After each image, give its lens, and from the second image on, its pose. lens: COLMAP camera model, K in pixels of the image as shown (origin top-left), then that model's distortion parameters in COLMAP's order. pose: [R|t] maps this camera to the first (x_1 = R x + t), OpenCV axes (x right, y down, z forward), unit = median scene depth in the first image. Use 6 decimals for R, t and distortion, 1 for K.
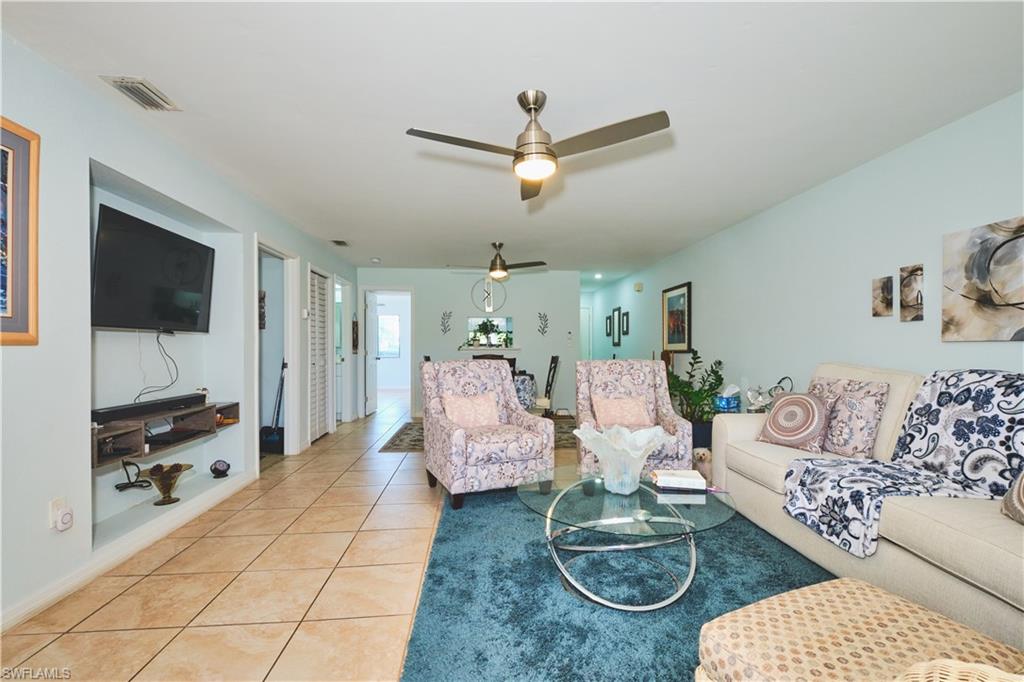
lens RADIAL K [[452.9, 0, 510.0], [0, 452.9, 341.8], [0, 0, 1]] dist [-0.003227, -0.000342]
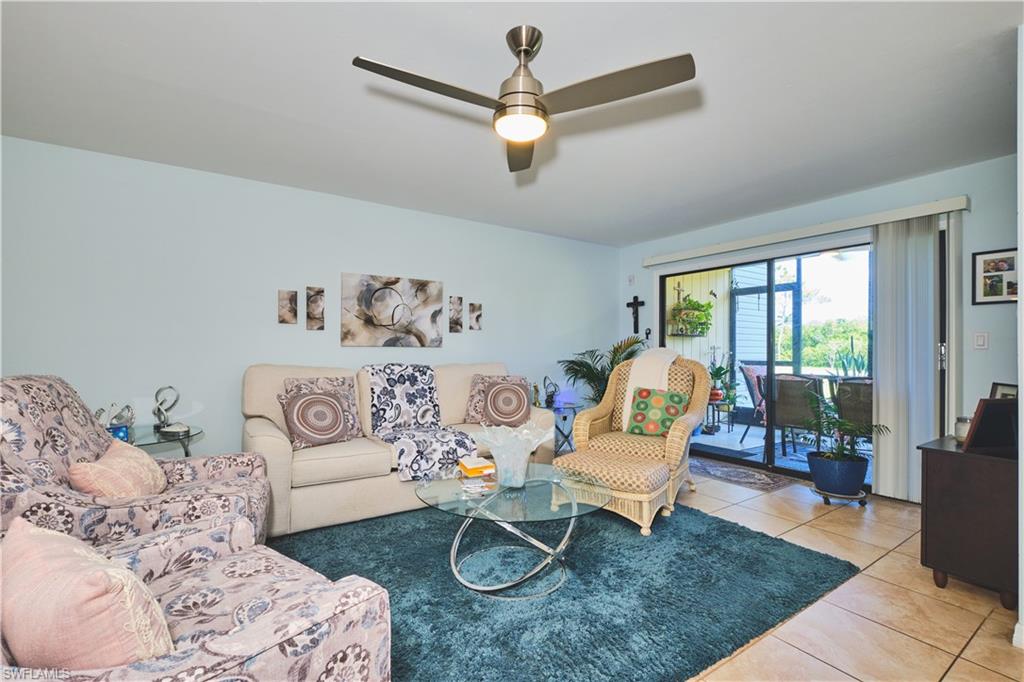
lens RADIAL K [[452.9, 0, 510.0], [0, 452.9, 341.8], [0, 0, 1]] dist [-0.003227, -0.000342]
pose [[-0.494551, 0.014423, 0.869029, -0.636347], [-0.014701, 0.999580, -0.024956, 0.016121], [-0.869024, -0.025118, -0.494132, 1.415330]]
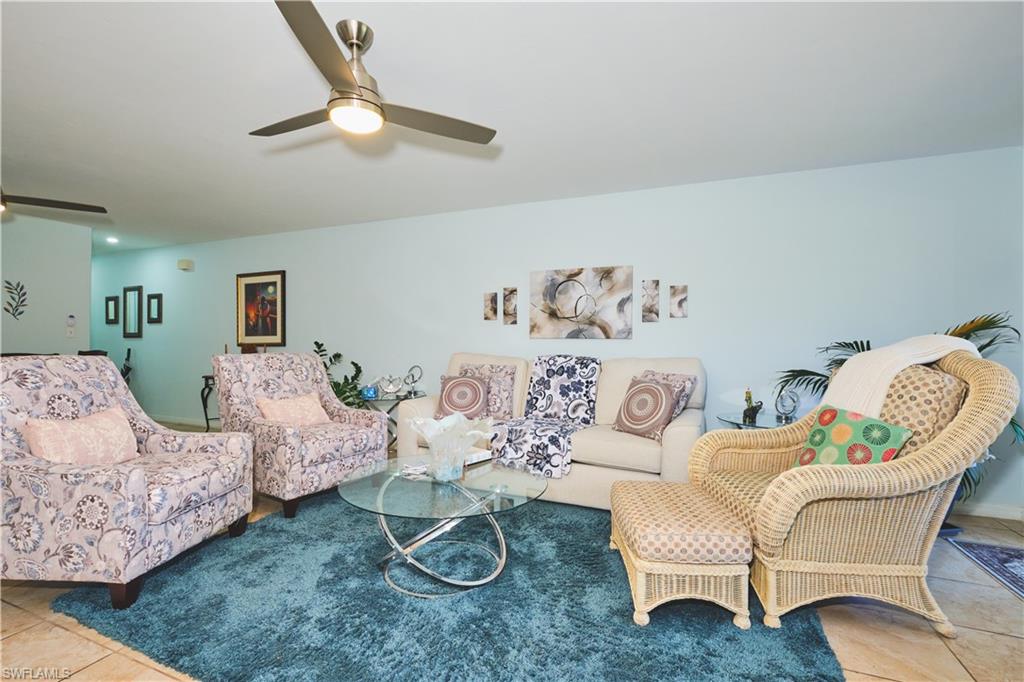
lens RADIAL K [[452.9, 0, 510.0], [0, 452.9, 341.8], [0, 0, 1]] dist [-0.003227, -0.000342]
pose [[0.452251, 0.010220, 0.891832, -0.560794], [-0.020183, 0.999796, -0.001222, 0.017644], [-0.891662, -0.017447, 0.452365, 0.385936]]
